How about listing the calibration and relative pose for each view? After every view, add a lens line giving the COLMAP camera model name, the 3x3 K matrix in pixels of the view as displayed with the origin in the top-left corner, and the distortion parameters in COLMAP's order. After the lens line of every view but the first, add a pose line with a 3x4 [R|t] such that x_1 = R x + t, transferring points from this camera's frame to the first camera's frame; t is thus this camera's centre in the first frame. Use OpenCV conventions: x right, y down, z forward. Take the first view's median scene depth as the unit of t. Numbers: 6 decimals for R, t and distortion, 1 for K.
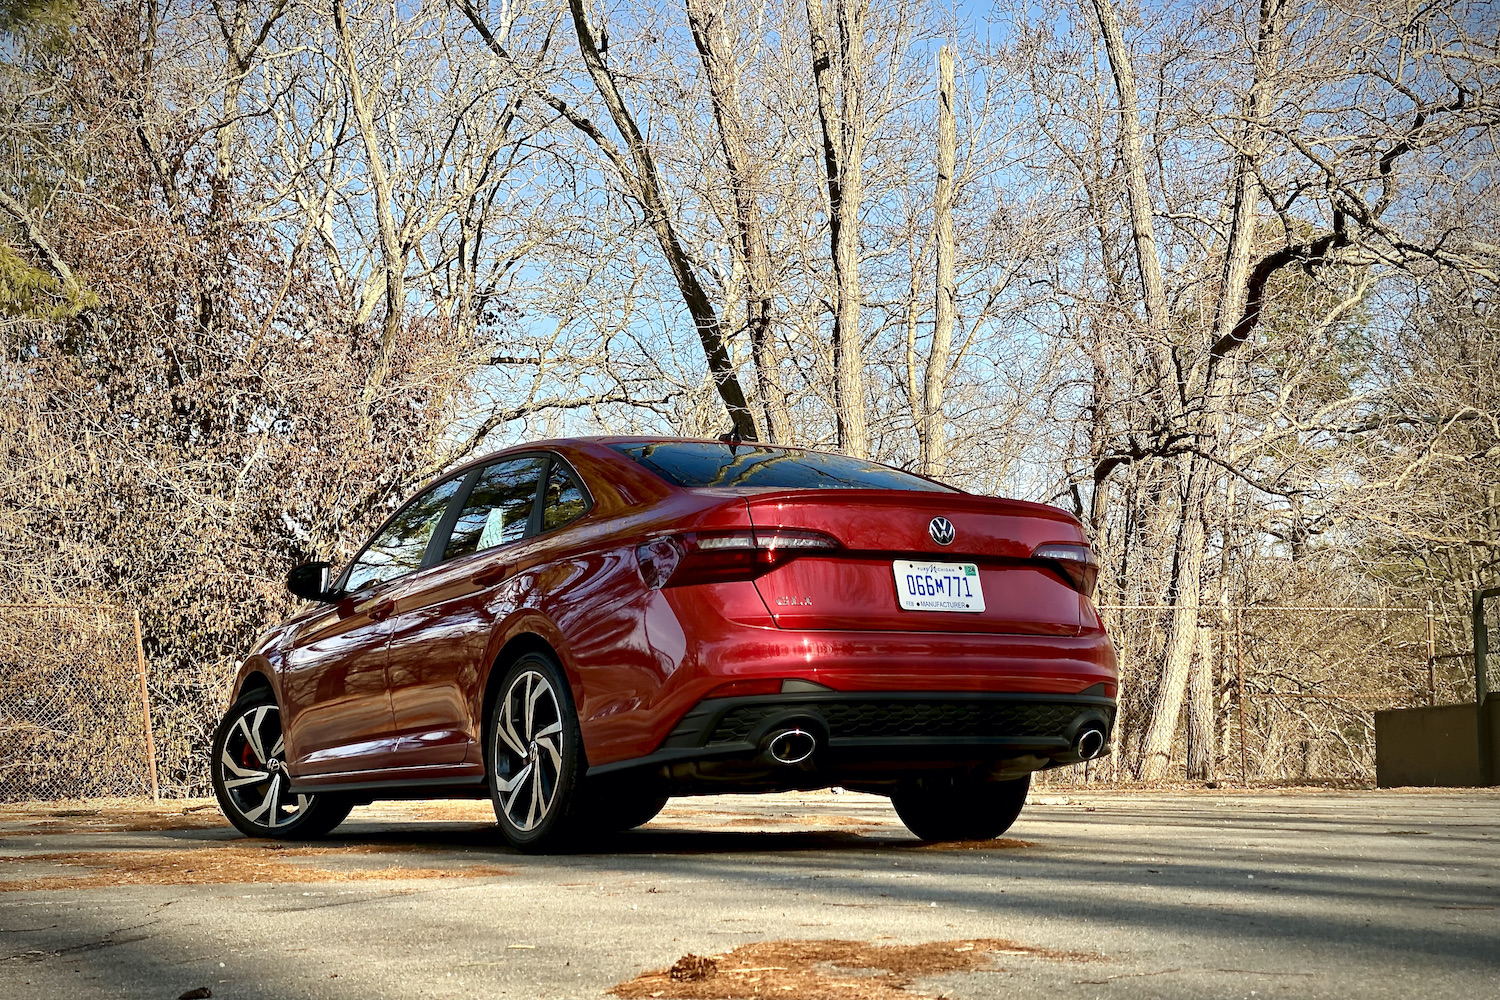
lens RADIAL K [[2199.6, 0, 750.0], [0, 2199.6, 500.0], [0, 0, 1]] dist [0.148338, -0.199755]
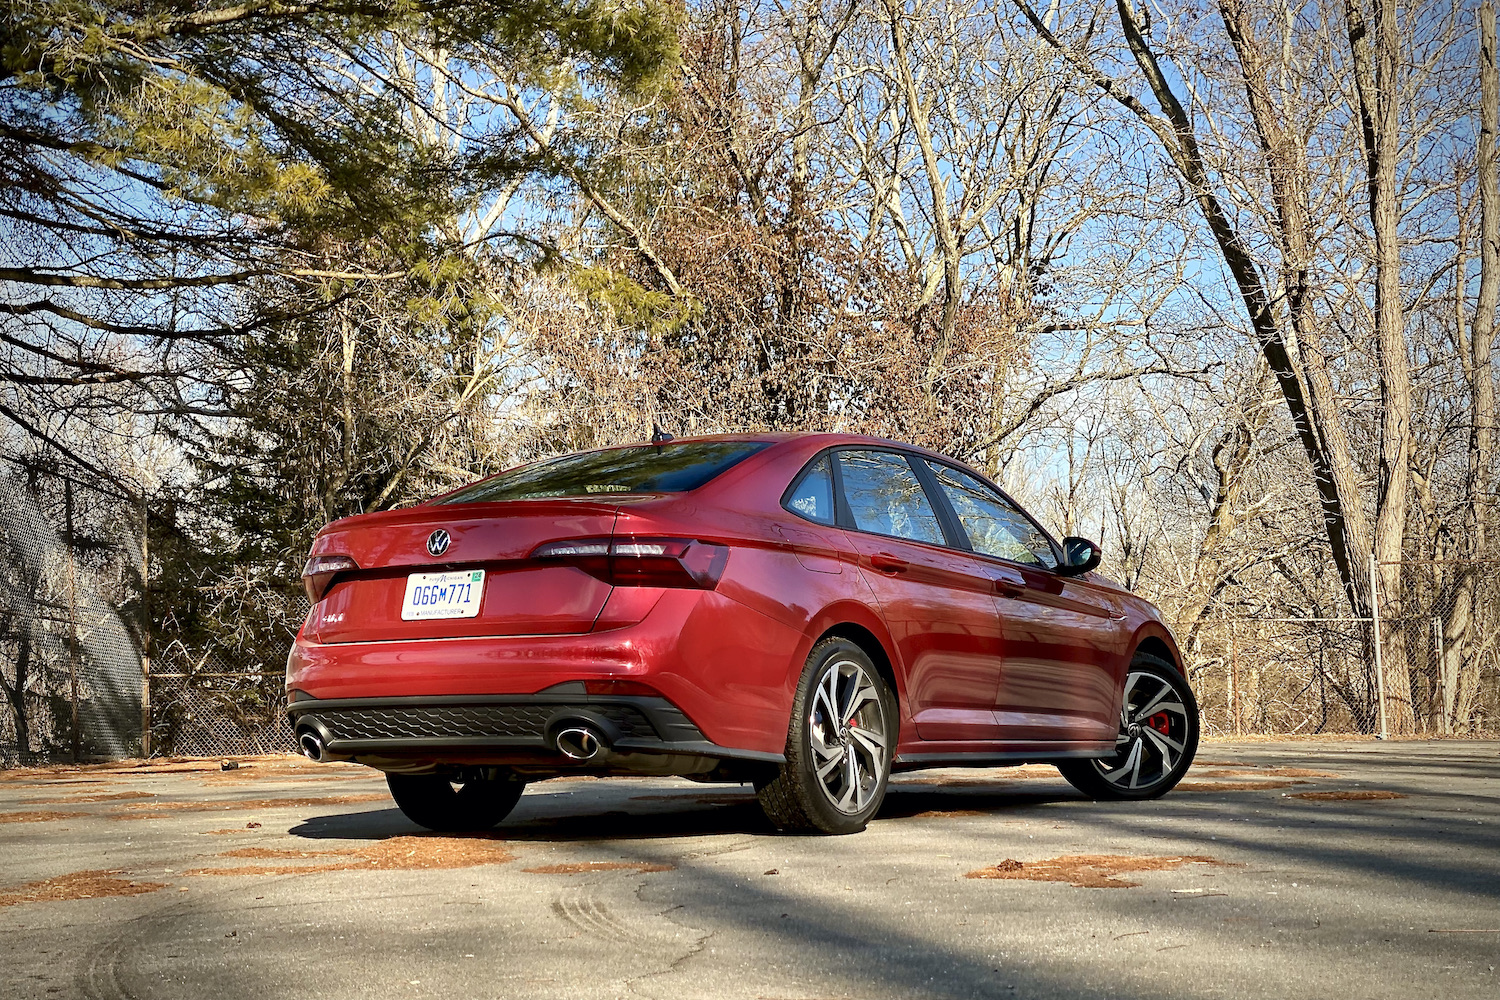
lens RADIAL K [[2260.5, 0, 706.3], [0, 2260.5, 500.3], [0, 0, 1]] dist [0.081890, -0.250281]
pose [[0.960534, -0.027196, -0.276831, 0.027839], [0.035918, 0.999004, 0.026482, -0.017595], [0.275835, -0.035380, 0.960554, -0.108687]]
